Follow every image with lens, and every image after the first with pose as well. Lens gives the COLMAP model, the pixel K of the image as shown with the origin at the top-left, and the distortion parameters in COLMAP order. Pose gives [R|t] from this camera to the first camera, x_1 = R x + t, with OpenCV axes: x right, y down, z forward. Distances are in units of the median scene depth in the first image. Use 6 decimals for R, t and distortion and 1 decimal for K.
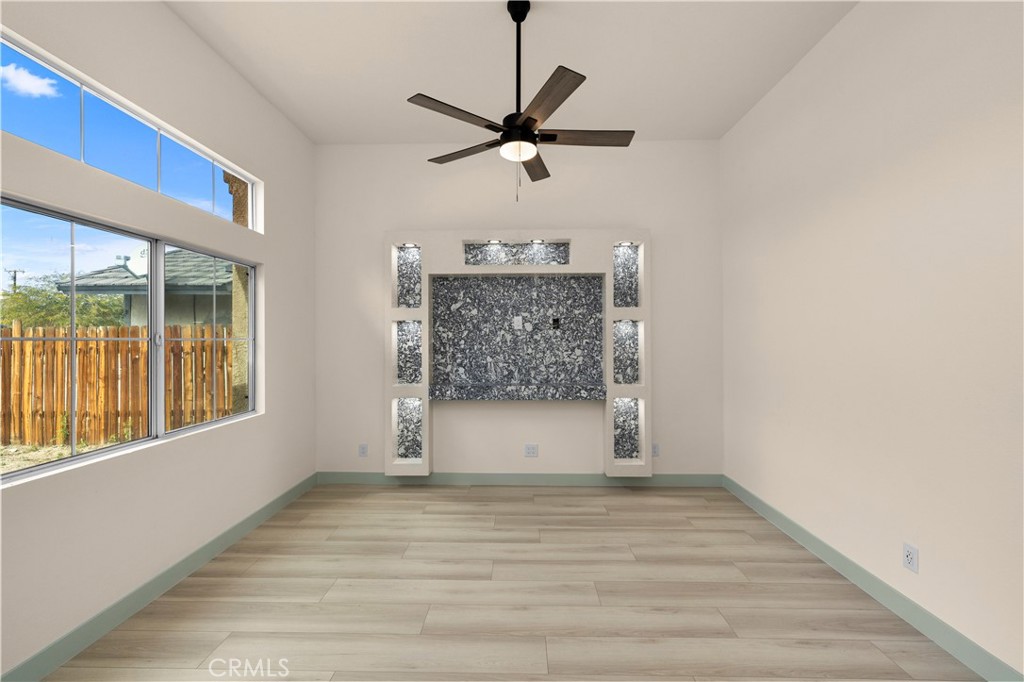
lens RADIAL K [[430.2, 0, 508.7], [0, 430.2, 339.8], [0, 0, 1]] dist [0.000340, -0.000083]
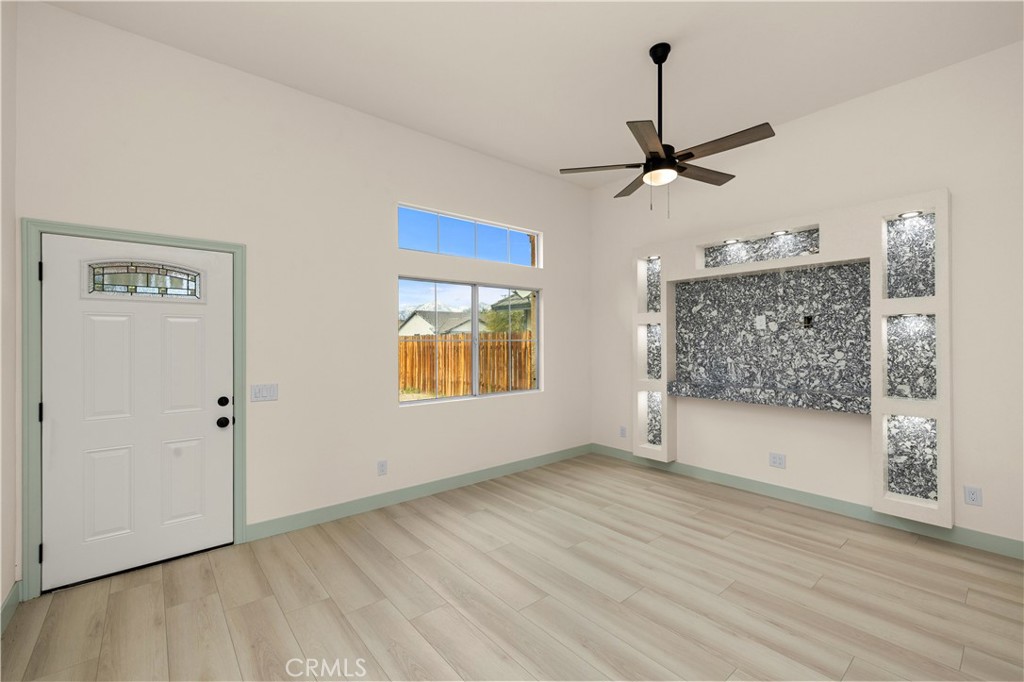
lens RADIAL K [[430.2, 0, 506.4], [0, 430.2, 339.9], [0, 0, 1]] dist [0.000340, -0.000083]
pose [[0.654711, -0.002241, -0.755876, 0.376203], [0.004022, 0.999992, 0.000519, -0.003883], [0.755868, -0.003380, 0.654715, -0.041573]]
